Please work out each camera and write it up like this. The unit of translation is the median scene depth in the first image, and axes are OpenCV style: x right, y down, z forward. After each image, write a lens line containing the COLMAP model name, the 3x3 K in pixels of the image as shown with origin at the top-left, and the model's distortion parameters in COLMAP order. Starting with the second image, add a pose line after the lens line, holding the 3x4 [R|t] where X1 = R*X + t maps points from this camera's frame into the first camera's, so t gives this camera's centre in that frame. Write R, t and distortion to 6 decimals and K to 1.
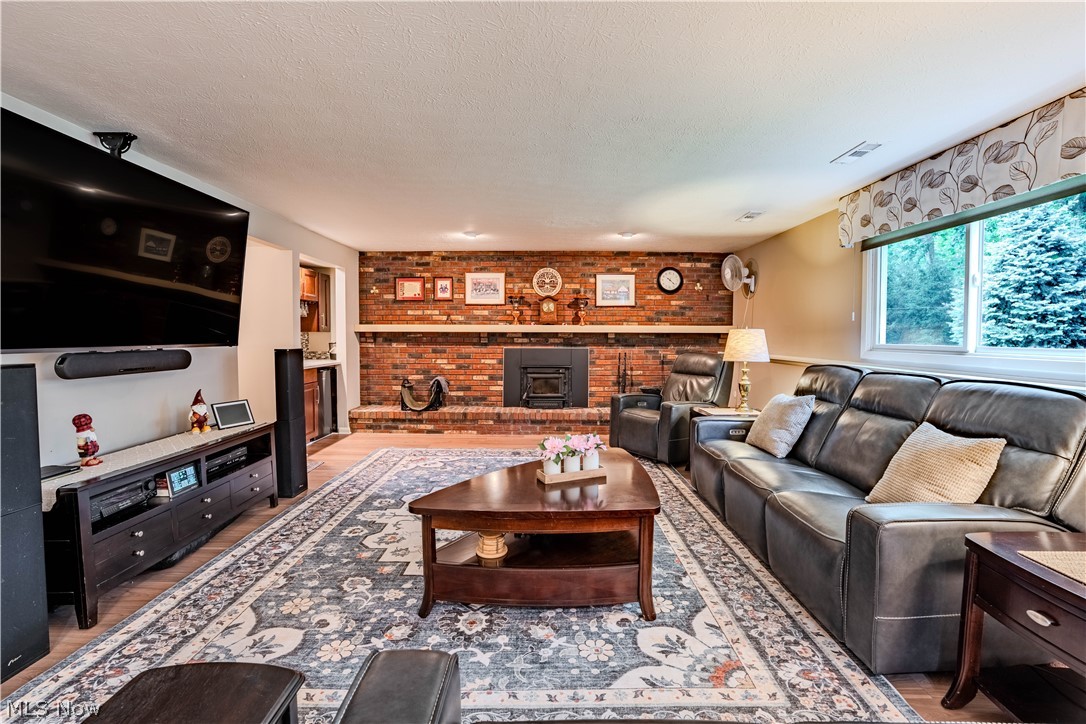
lens RADIAL K [[506.9, 0, 544.8], [0, 506.9, 351.0], [0, 0, 1]] dist [-0.065390, 0.024241]
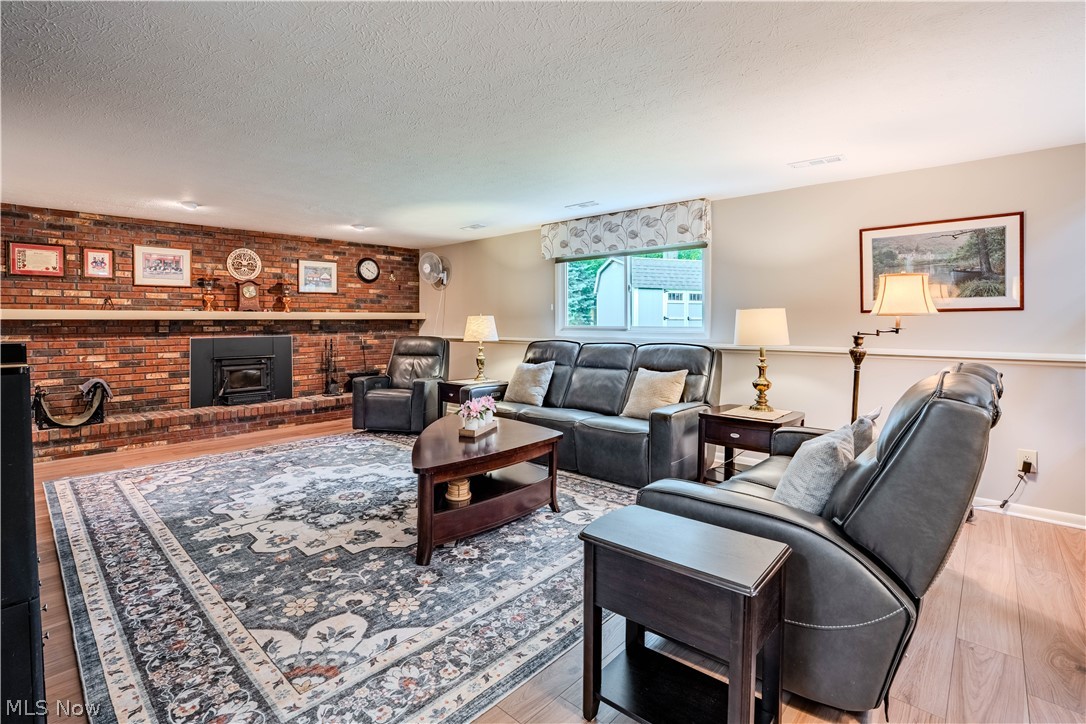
lens RADIAL K [[521.8, 0, 546.6], [0, 521.8, 318.6], [0, 0, 1]] dist [-0.066071, 0.023354]
pose [[0.668453, -0.003512, 0.743746, -0.318224], [0.030996, 0.999252, -0.023140, -0.000696], [-0.743108, 0.038521, 0.668062, -0.009786]]
